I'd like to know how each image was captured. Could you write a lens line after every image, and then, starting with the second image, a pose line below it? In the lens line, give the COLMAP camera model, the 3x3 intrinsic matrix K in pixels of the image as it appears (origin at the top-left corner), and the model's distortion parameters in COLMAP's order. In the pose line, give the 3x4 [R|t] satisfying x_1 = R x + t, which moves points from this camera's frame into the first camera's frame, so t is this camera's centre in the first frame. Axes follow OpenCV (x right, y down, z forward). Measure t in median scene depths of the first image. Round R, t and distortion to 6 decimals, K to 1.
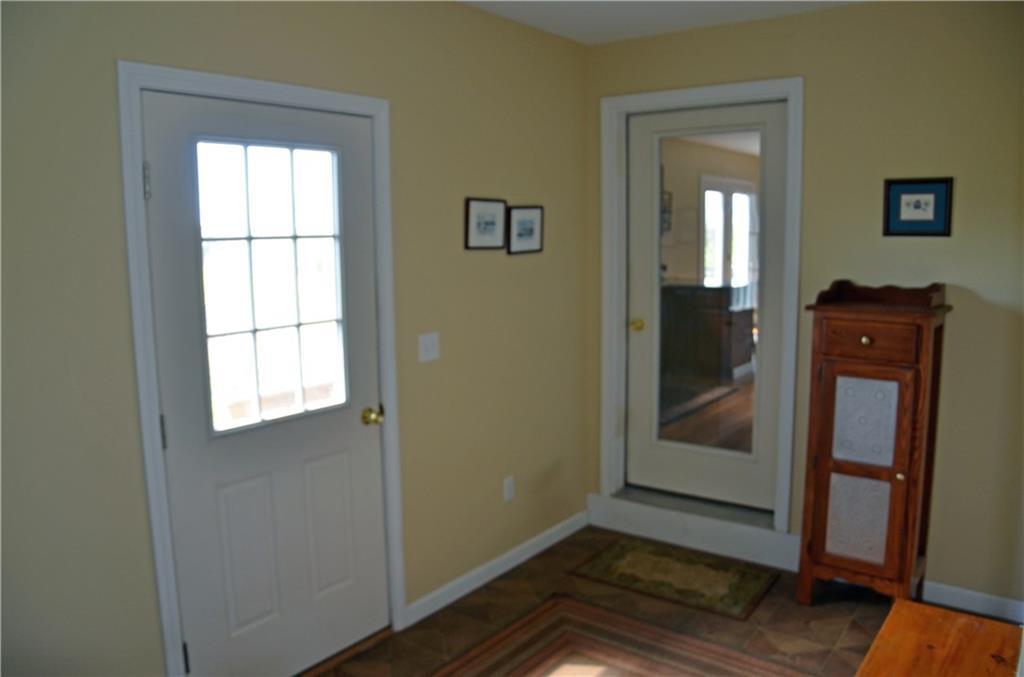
lens RADIAL K [[800.8, 0, 512.0], [0, 800.8, 338.5], [0, 0, 1]] dist [-0.100416, 0.008634]
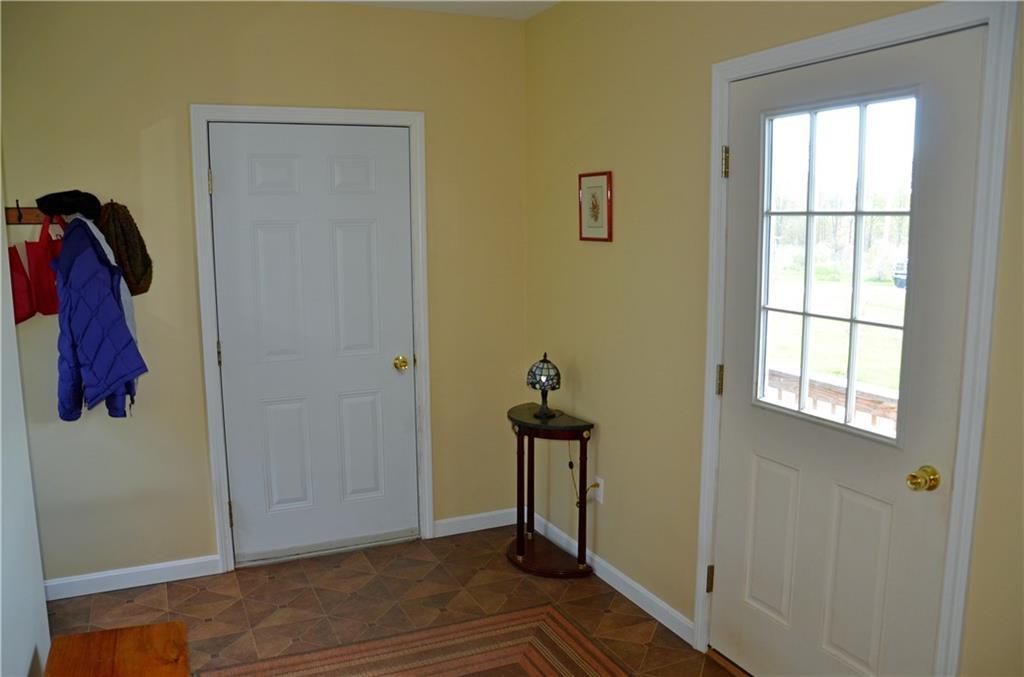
lens RADIAL K [[800.8, 0, 512.0], [0, 800.8, 338.5], [0, 0, 1]] dist [-0.100416, 0.008634]
pose [[-0.472473, 0.146414, -0.869098, 0.648042], [-0.111780, 0.968187, 0.223875, -0.152271], [0.874228, 0.202923, -0.441076, 1.127716]]
